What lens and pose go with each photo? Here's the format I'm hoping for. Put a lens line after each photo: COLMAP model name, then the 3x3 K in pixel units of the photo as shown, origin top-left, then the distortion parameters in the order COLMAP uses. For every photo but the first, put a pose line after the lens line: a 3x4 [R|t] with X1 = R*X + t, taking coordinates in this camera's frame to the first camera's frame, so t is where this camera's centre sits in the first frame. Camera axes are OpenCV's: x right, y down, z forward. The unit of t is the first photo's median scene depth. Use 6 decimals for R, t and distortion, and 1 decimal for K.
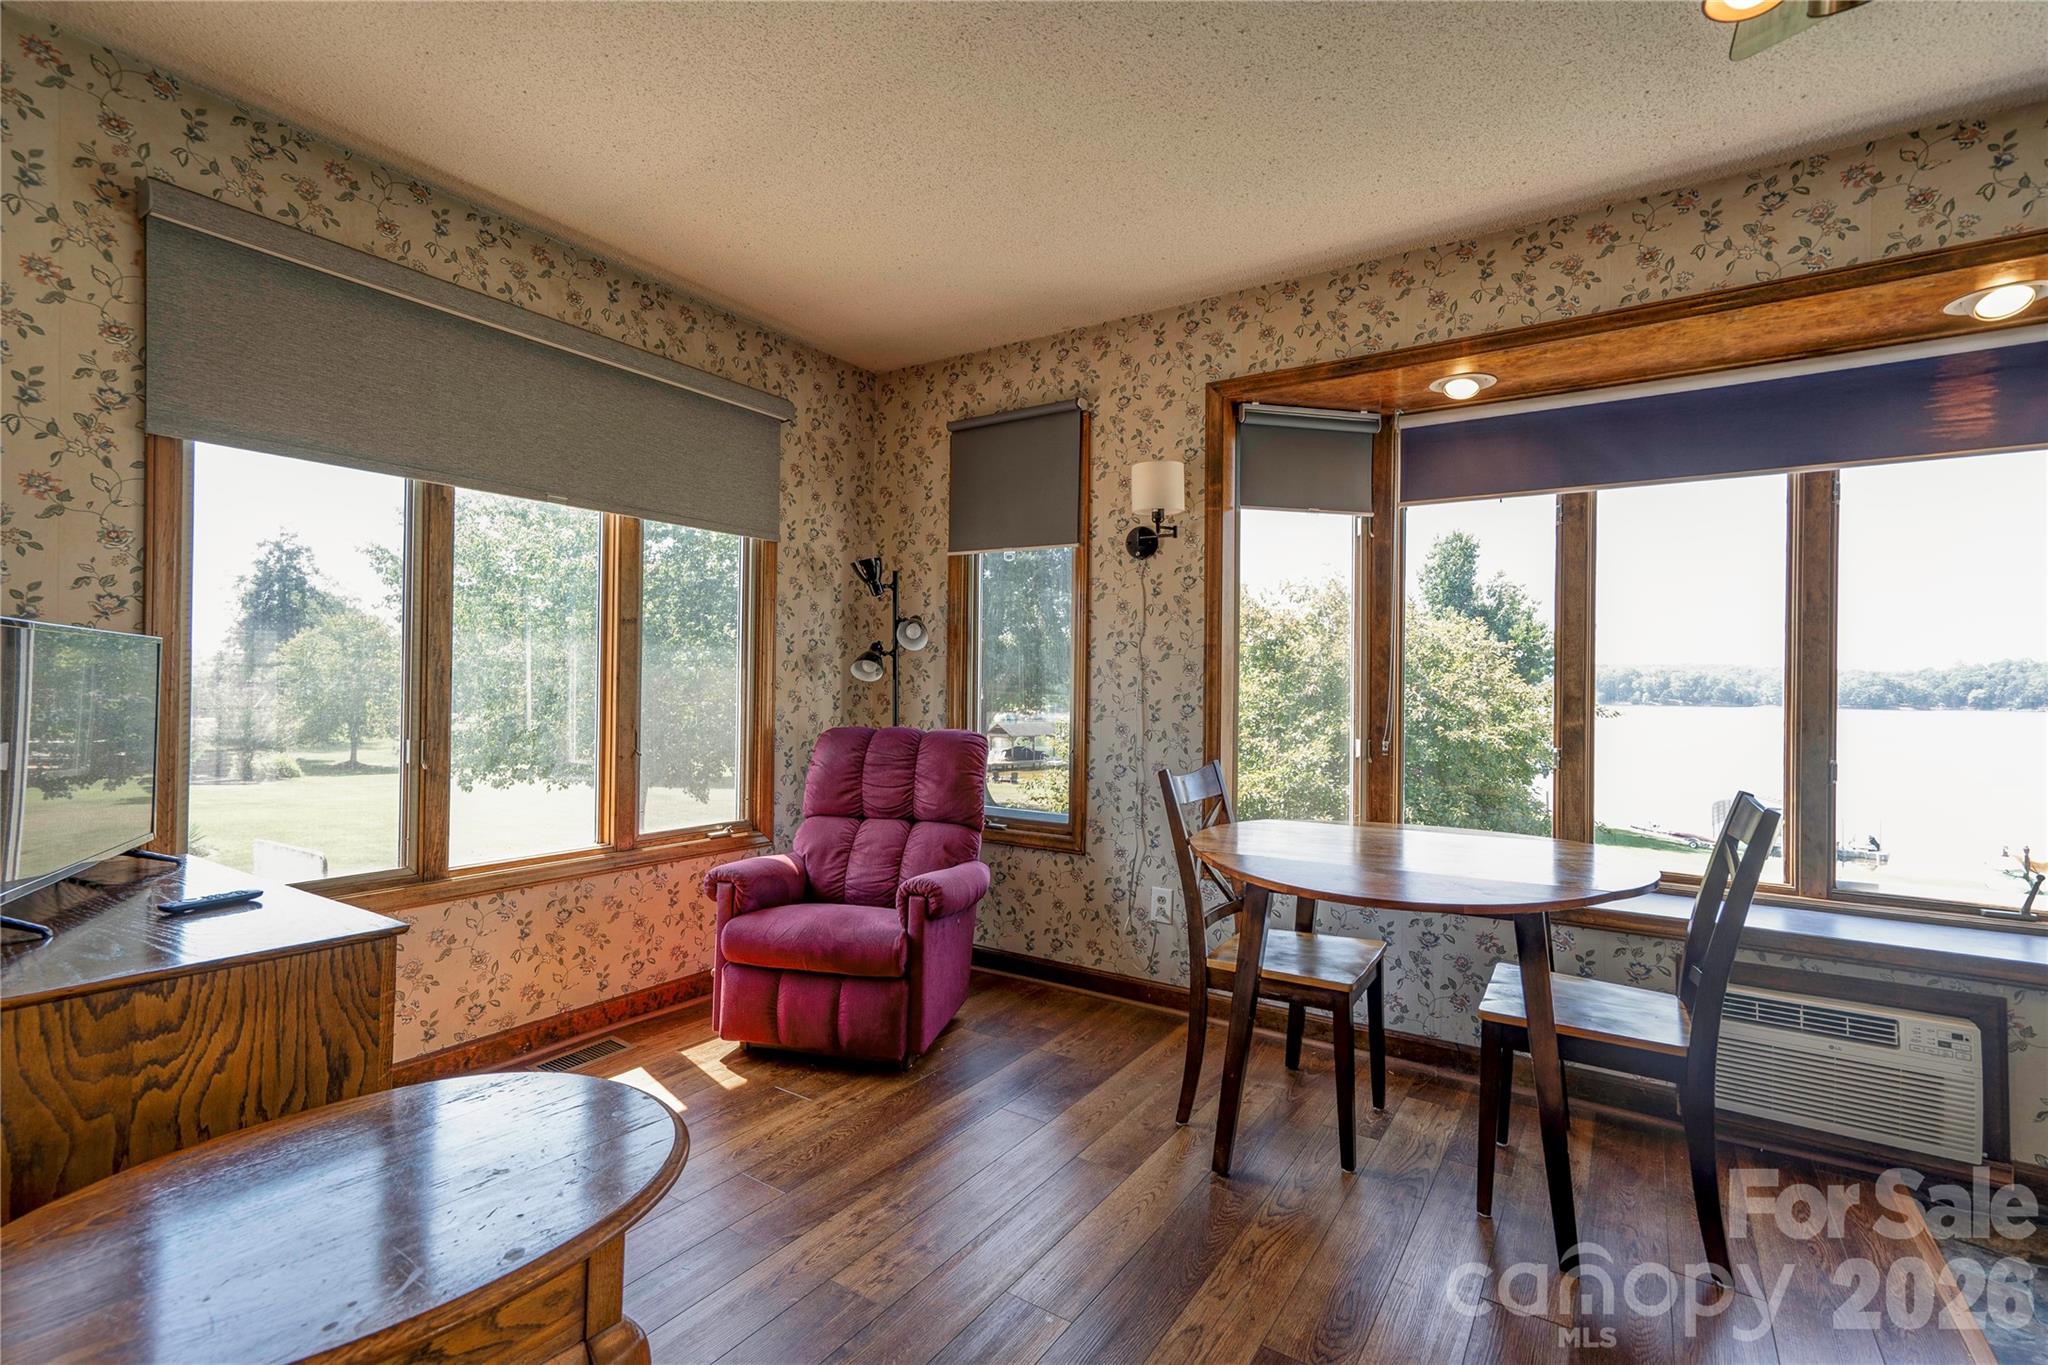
lens RADIAL K [[935.7, 0, 1018.2], [0, 935.7, 683.4], [0, 0, 1]] dist [-0.006279, 0.012563]
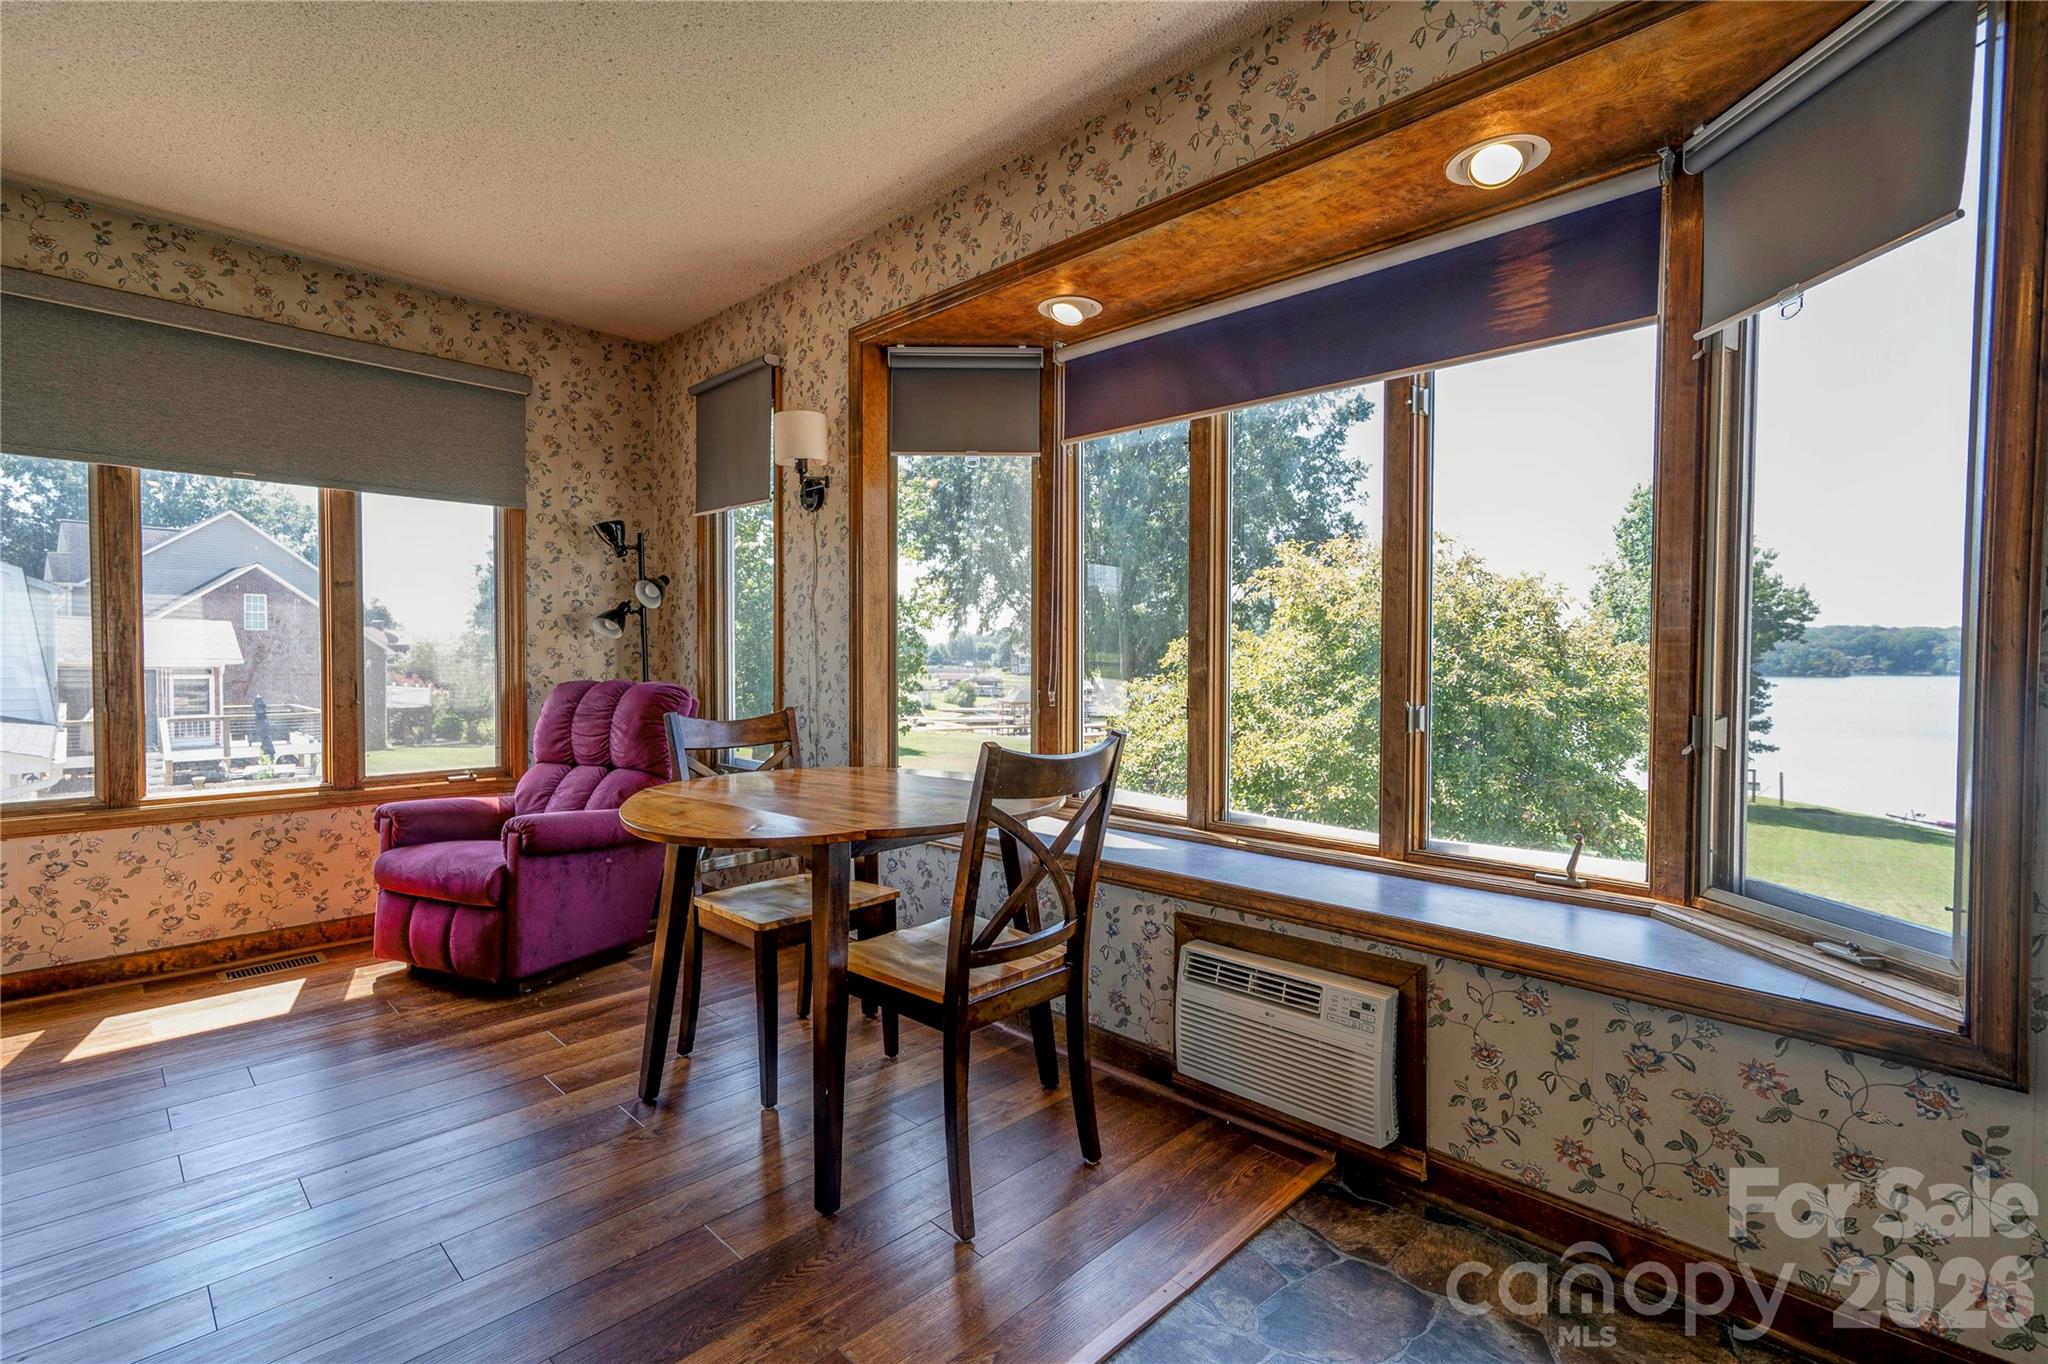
lens RADIAL K [[935.7, 0, 1021.0], [0, 935.7, 681.1], [0, 0, 1]] dist [-0.006279, 0.012563]
pose [[0.982274, -0.004766, -0.187391, 0.573042], [0.009561, 0.999649, 0.024691, 0.028706], [0.187208, -0.026045, 0.981975, 0.054572]]
